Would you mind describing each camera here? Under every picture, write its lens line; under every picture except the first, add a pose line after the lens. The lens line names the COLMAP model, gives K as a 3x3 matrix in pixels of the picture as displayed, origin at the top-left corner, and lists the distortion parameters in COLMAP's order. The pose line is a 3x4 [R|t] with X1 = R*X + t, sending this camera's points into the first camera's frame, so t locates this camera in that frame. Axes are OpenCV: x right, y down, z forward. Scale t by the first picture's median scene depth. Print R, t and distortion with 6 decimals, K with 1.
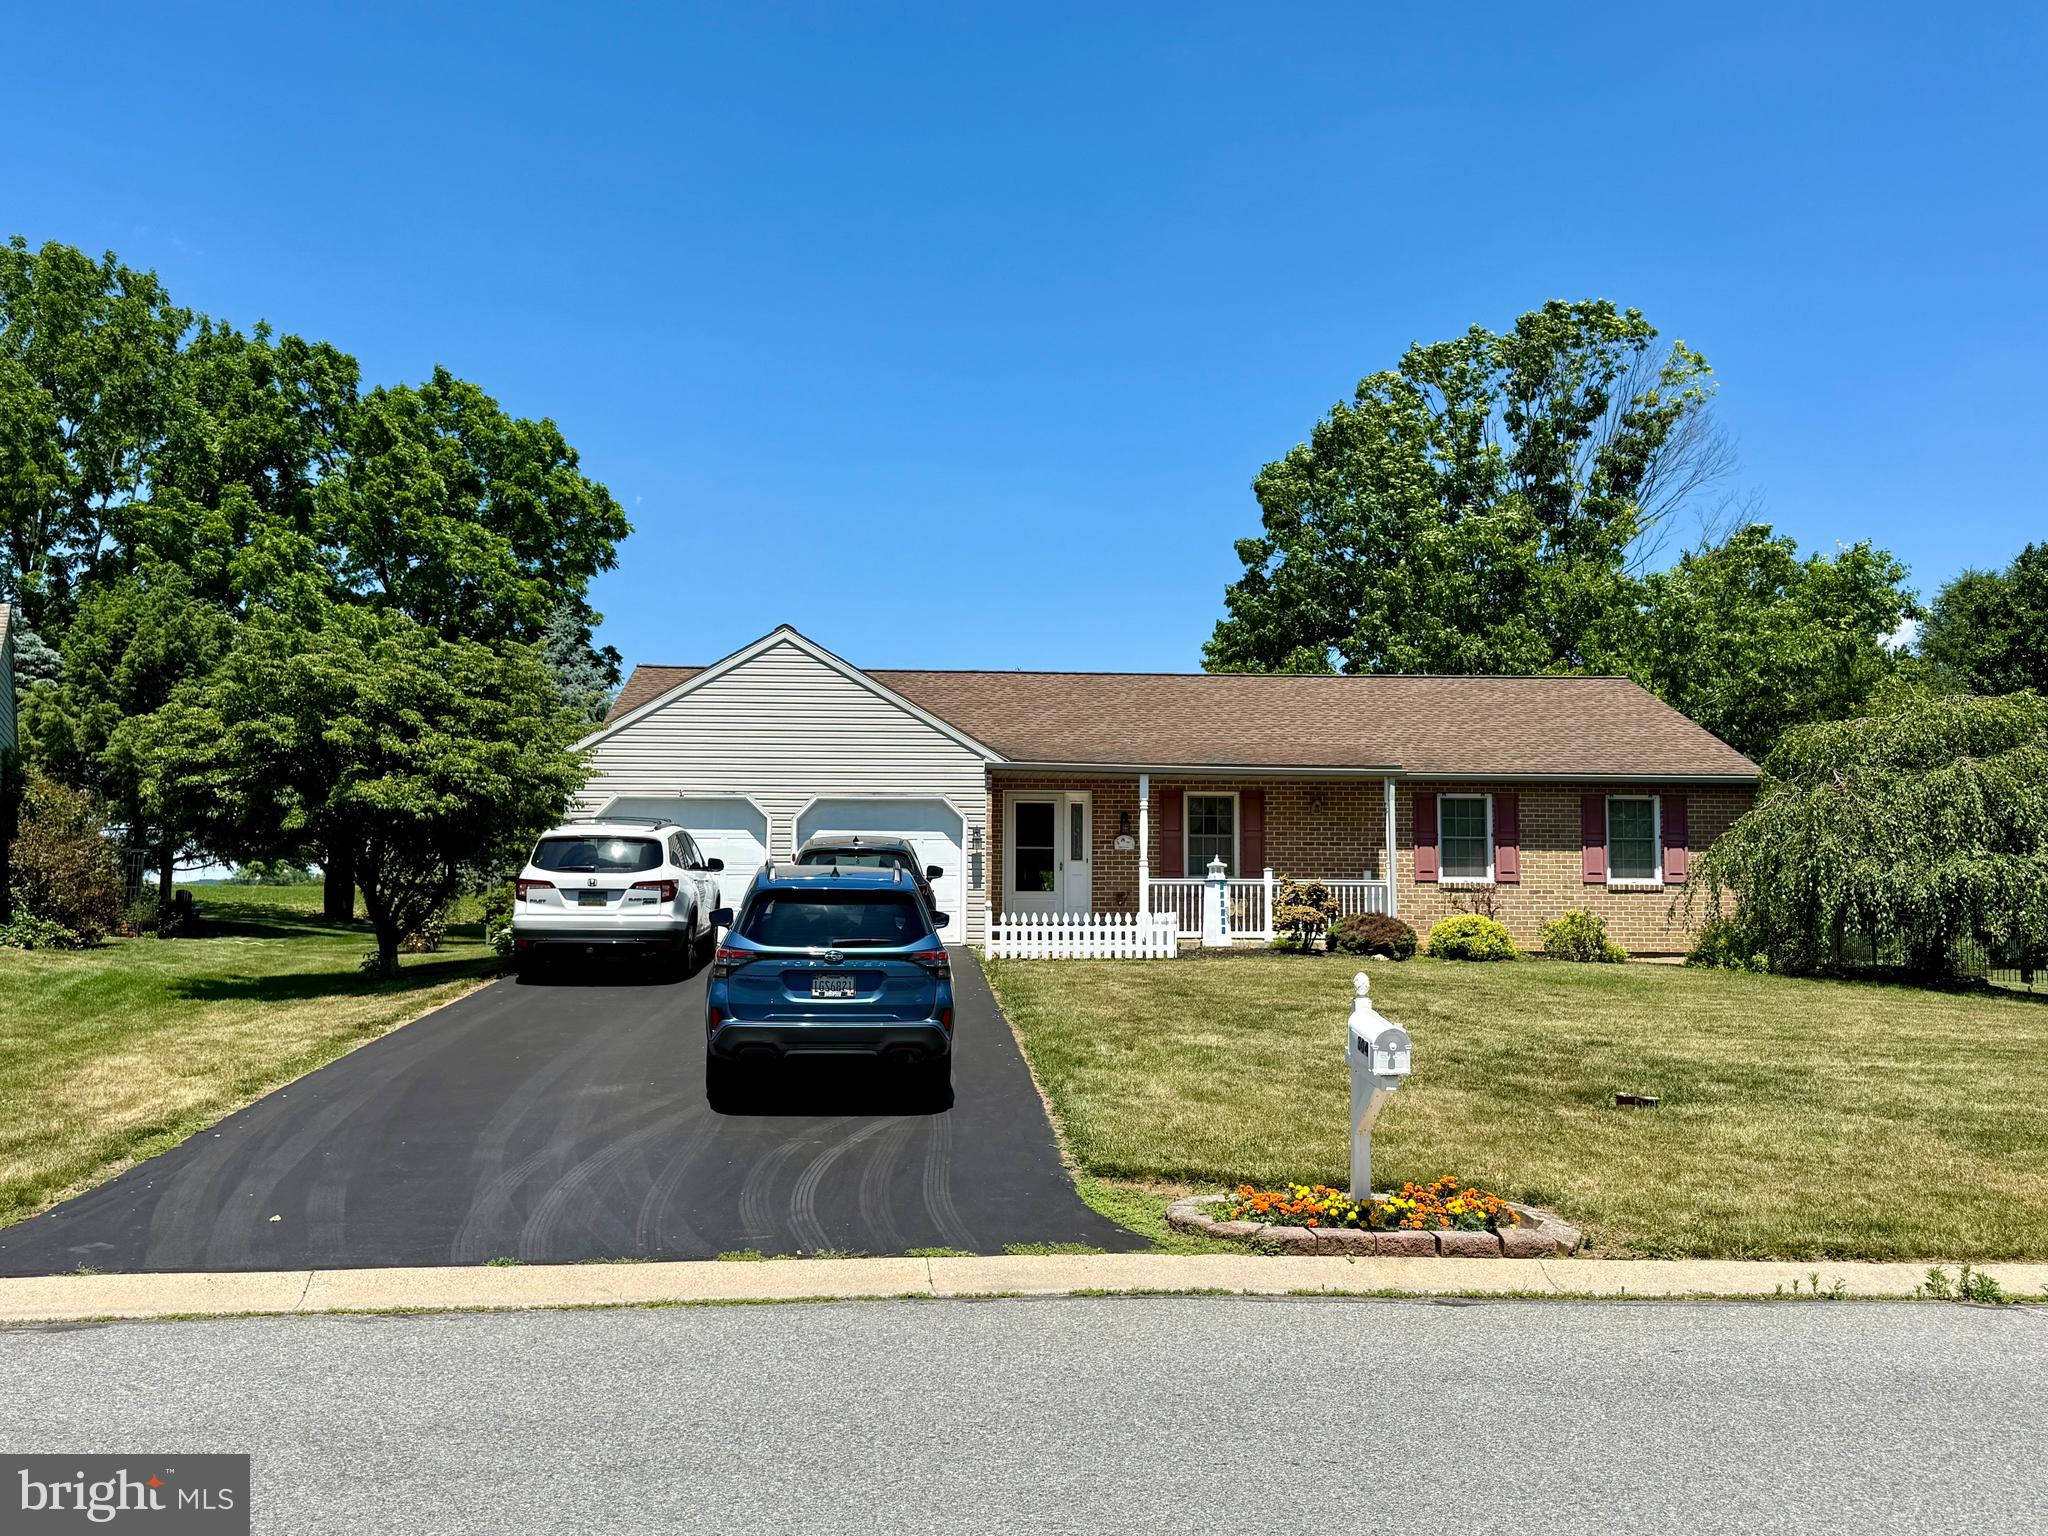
lens RADIAL K [[1792.3, 0, 1024.0], [0, 1792.3, 768.0], [0, 0, 1]] dist [0.004329, 0.001366]
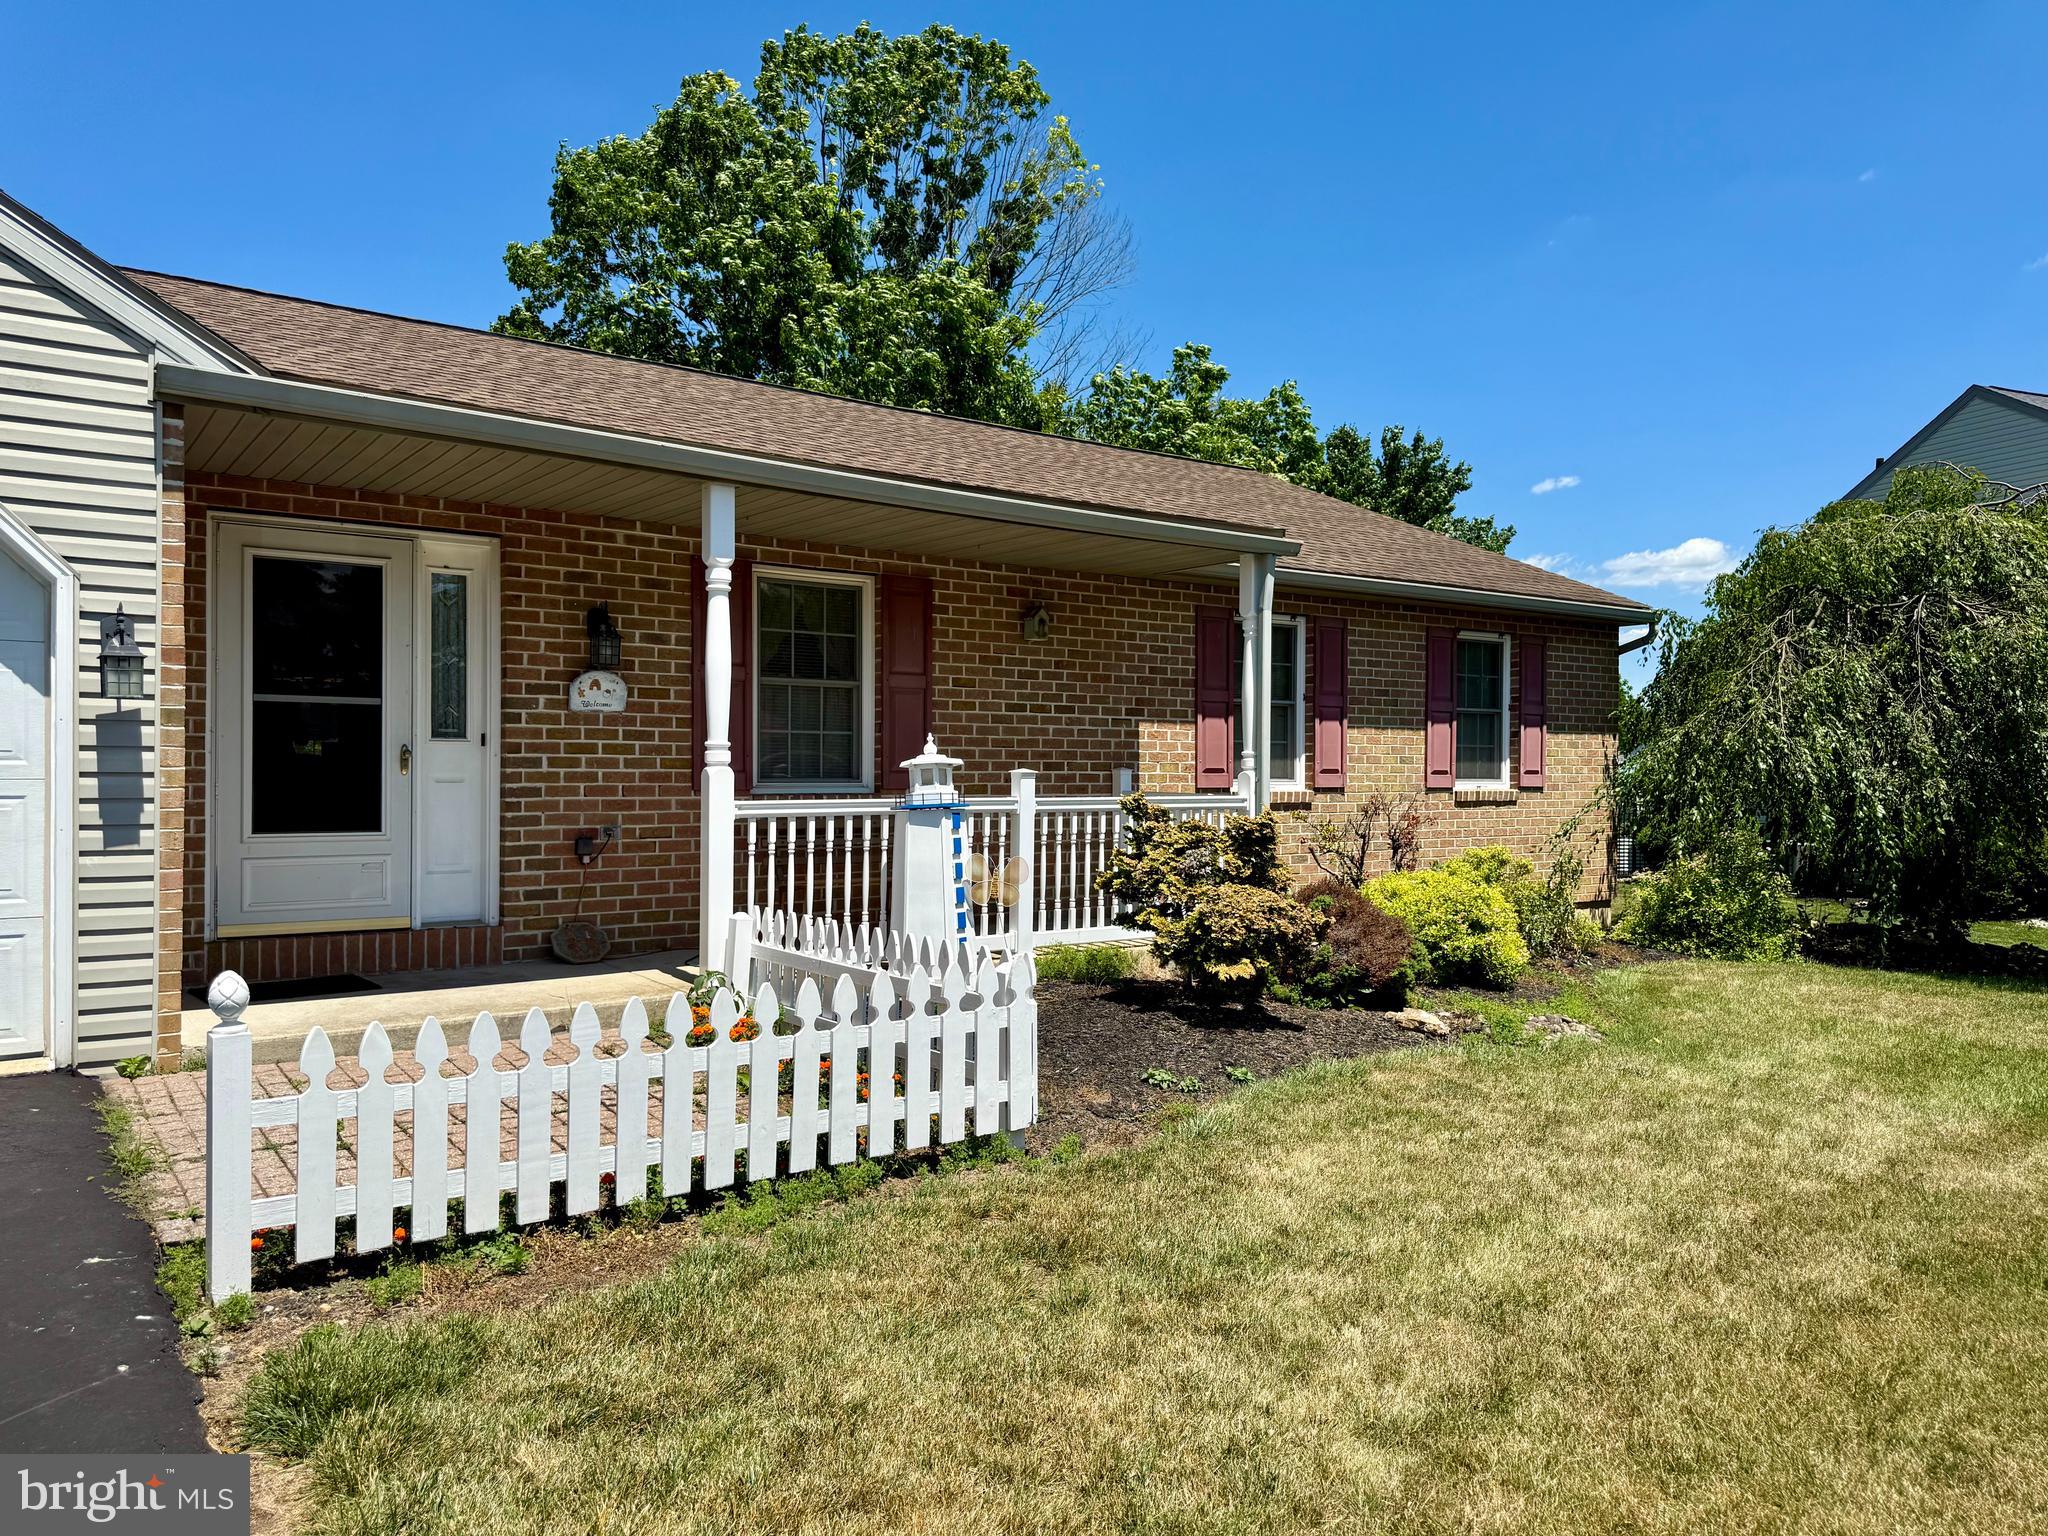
lens RADIAL K [[1423.0, 0, 1024.0], [0, 1423.0, 768.0], [0, 0, 1]] dist [0.136426, -0.191158]
pose [[0.847124, -0.000062, 0.531396, -0.025728], [-0.043983, 0.996561, 0.070232, 0.032732], [-0.529572, -0.082867, 0.844207, 0.706314]]
